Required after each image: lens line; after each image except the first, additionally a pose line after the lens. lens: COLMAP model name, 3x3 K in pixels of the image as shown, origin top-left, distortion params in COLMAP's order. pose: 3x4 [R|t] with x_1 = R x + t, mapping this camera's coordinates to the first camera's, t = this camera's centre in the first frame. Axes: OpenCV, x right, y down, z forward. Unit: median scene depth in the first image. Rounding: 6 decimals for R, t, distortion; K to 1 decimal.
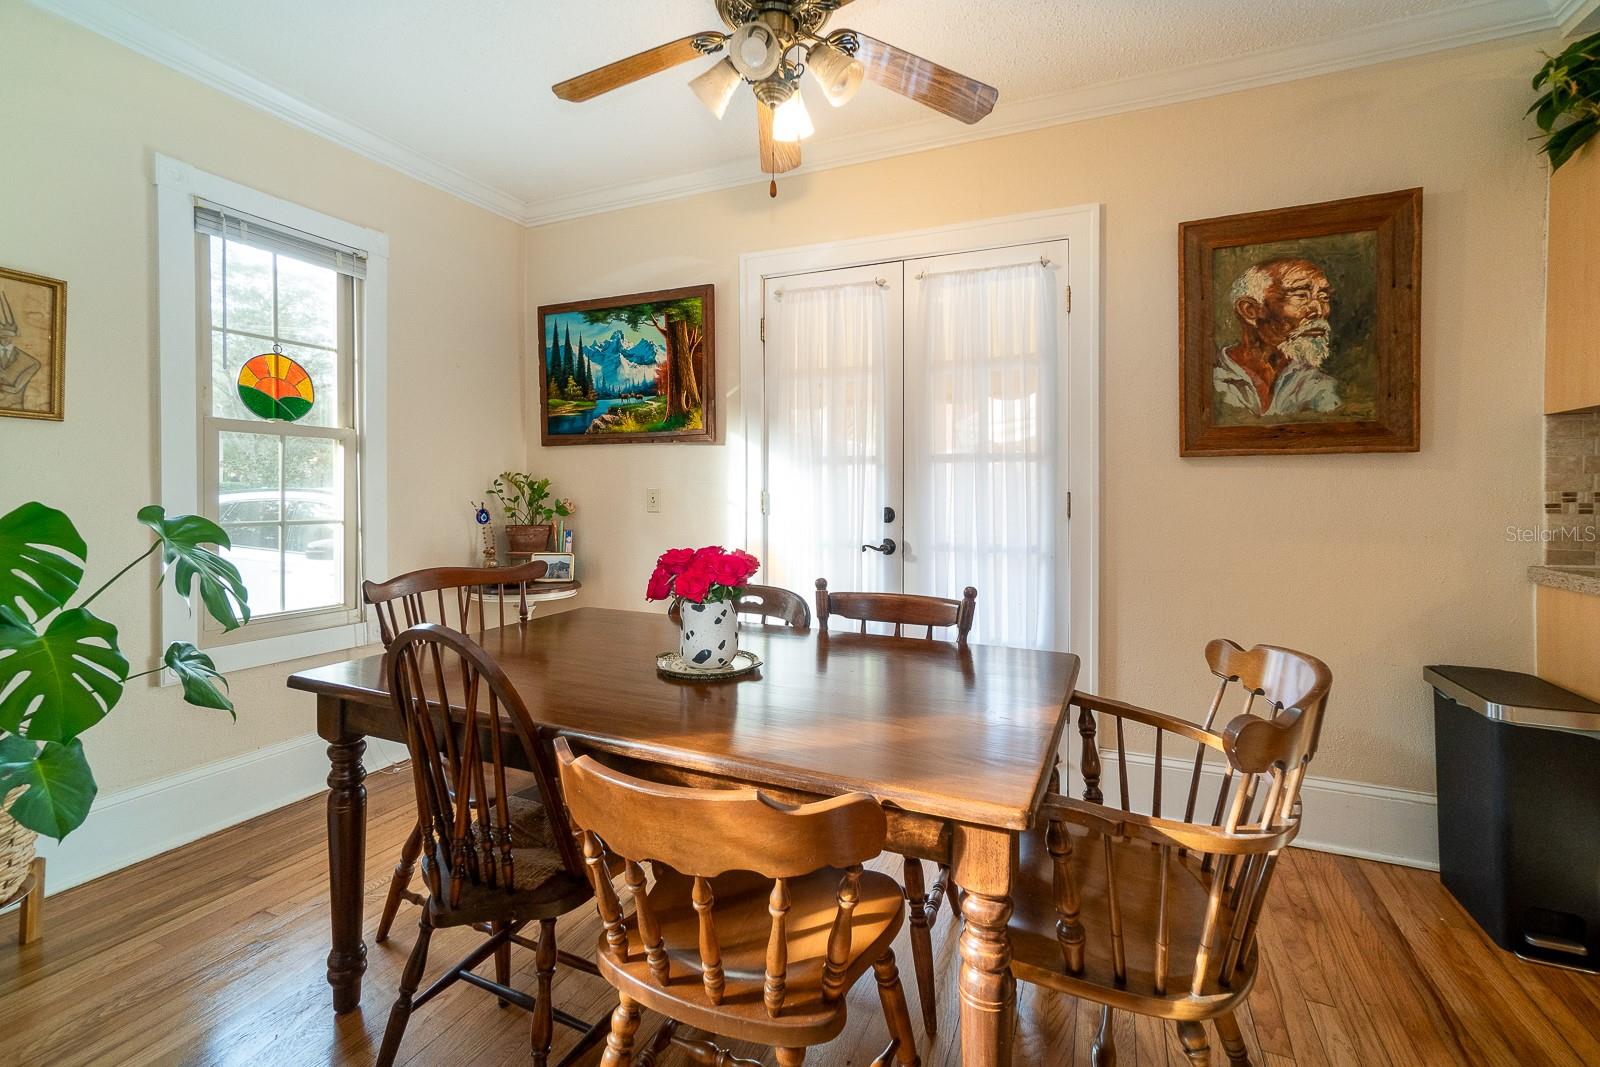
lens RADIAL K [[681.2, 0, 798.4], [0, 681.2, 493.8], [0, 0, 1]] dist [-0.041424, 0.020466]
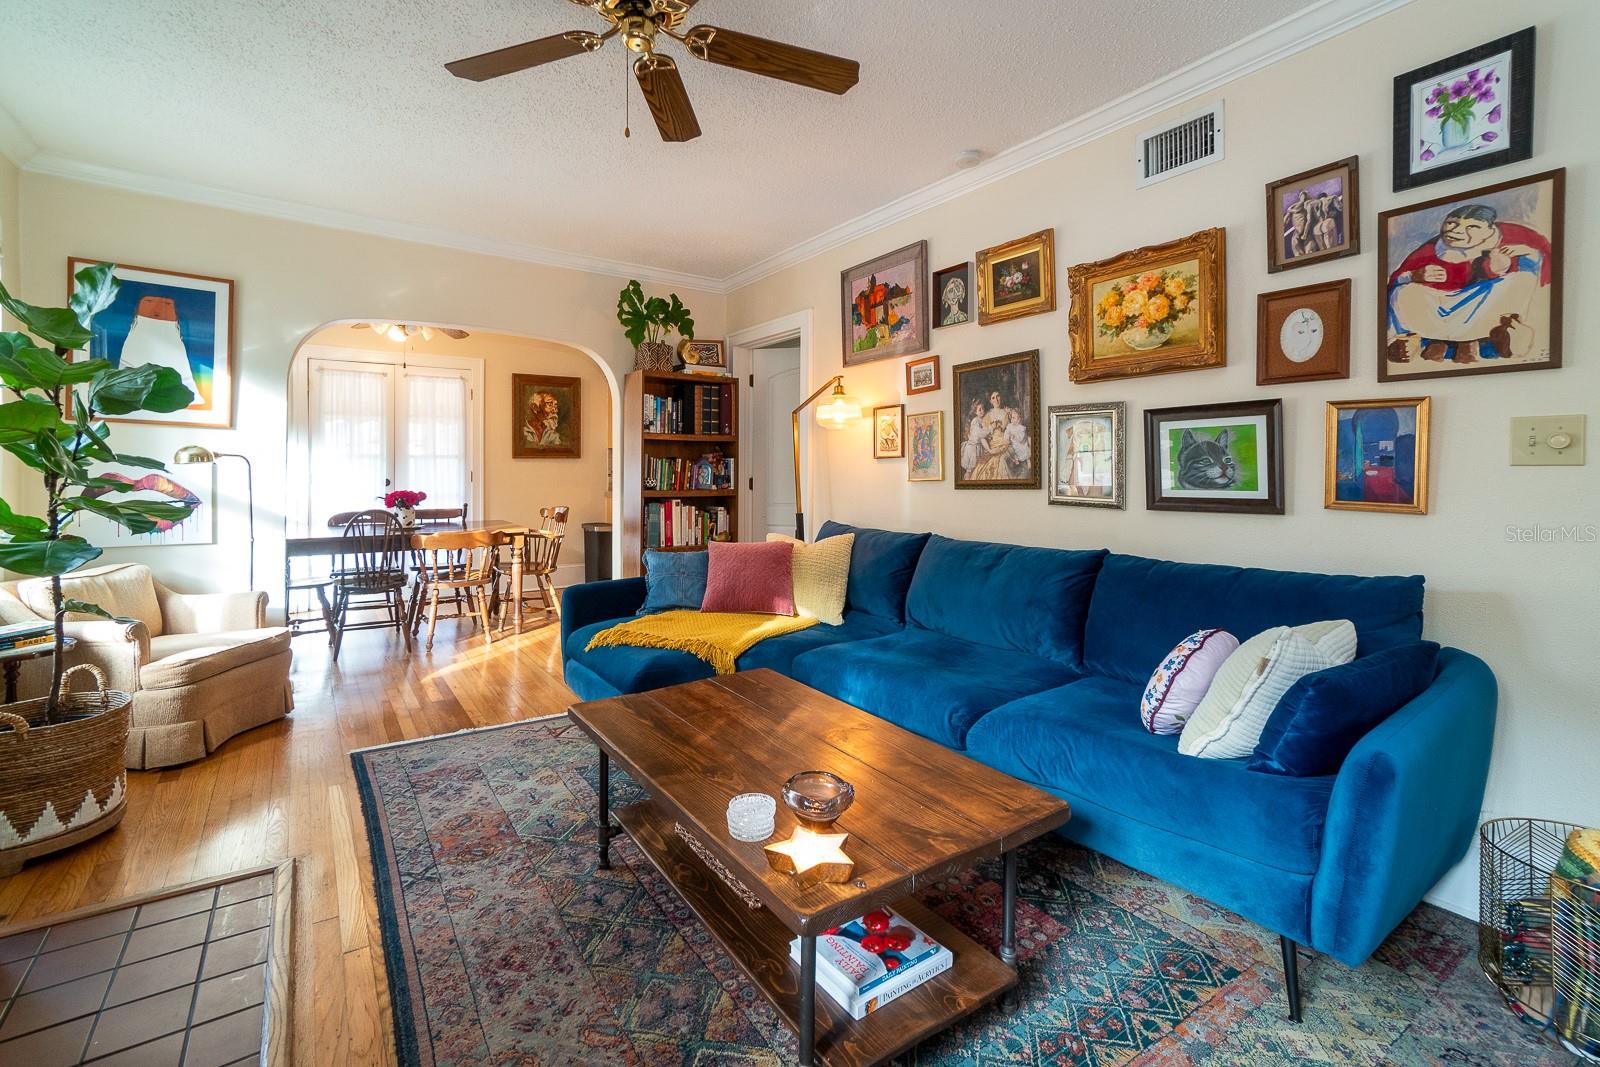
lens RADIAL K [[709.2, 0, 783.2], [0, 709.2, 475.2], [0, 0, 1]] dist [-0.001415, 0.006057]
pose [[0.521497, -0.009398, 0.853201, -1.271804], [0.005144, 0.999956, 0.007870, -0.002769], [-0.853237, 0.000285, 0.521522, -1.390441]]
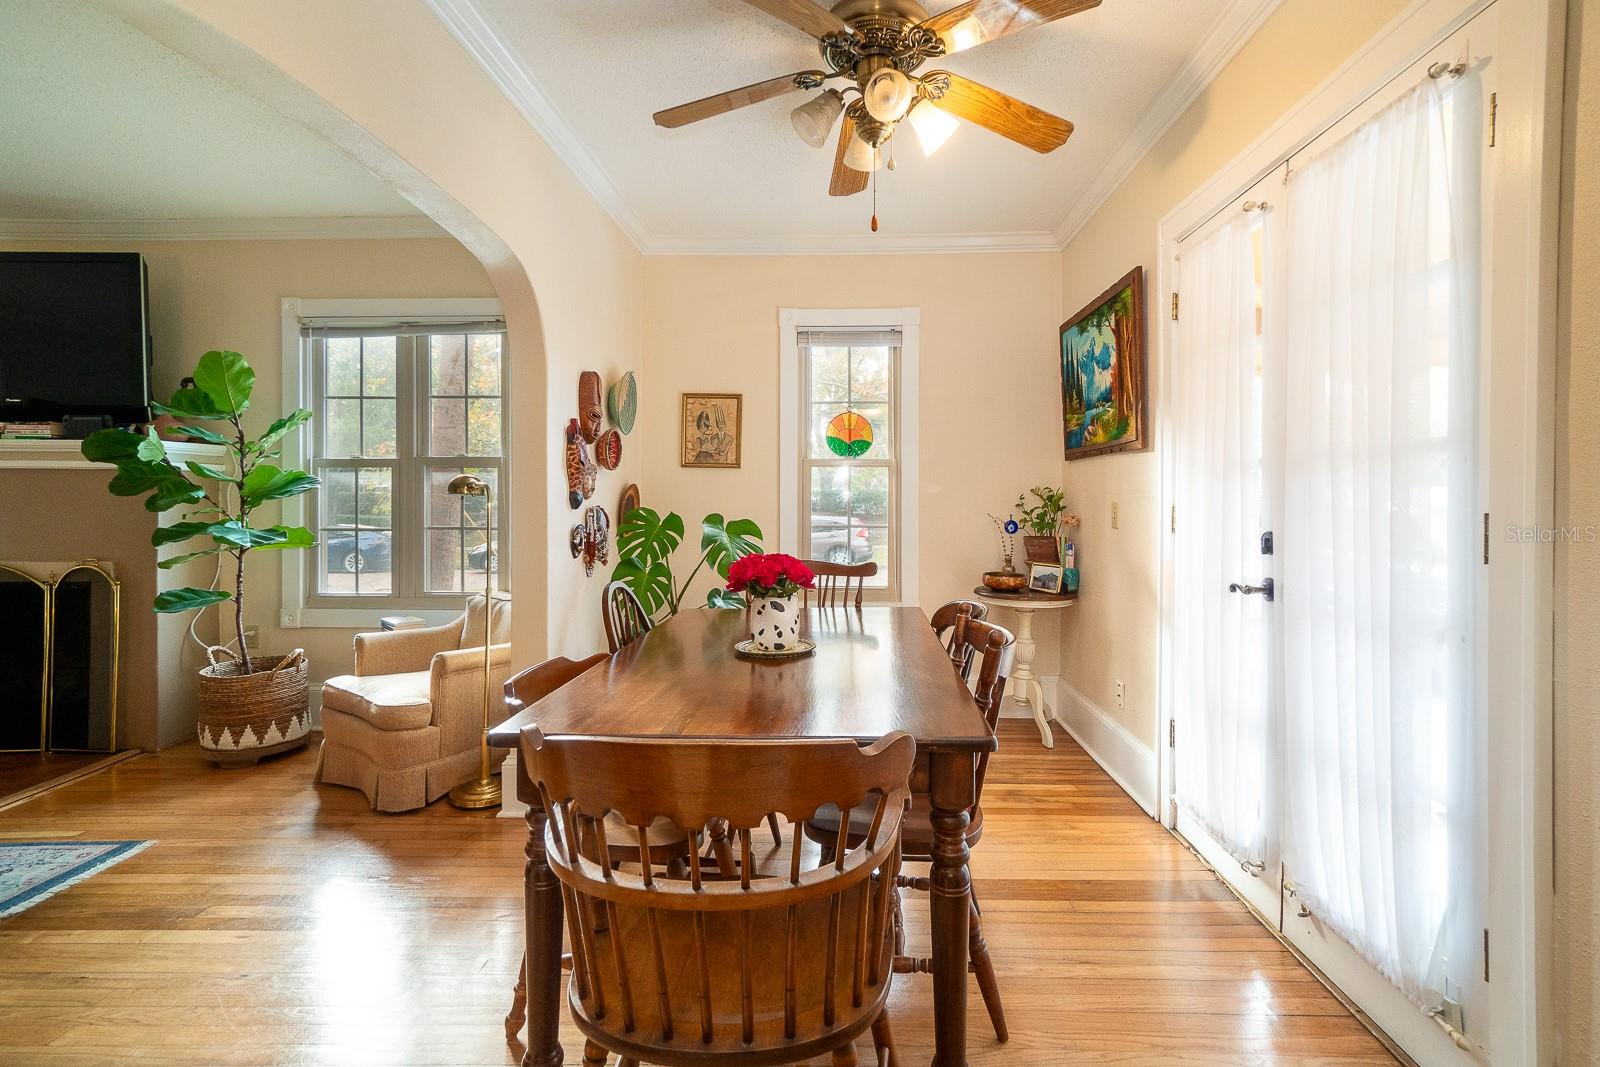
lens RADIAL K [[711.6, 0, 838.7], [0, 711.6, 495.7], [0, 0, 1]] dist [-0.000250, 0.000448]
pose [[0.399699, -0.007462, -0.916616, 0.674073], [-0.001084, 0.999962, -0.008613, -0.010433], [0.916646, 0.004437, 0.399676, 0.355105]]
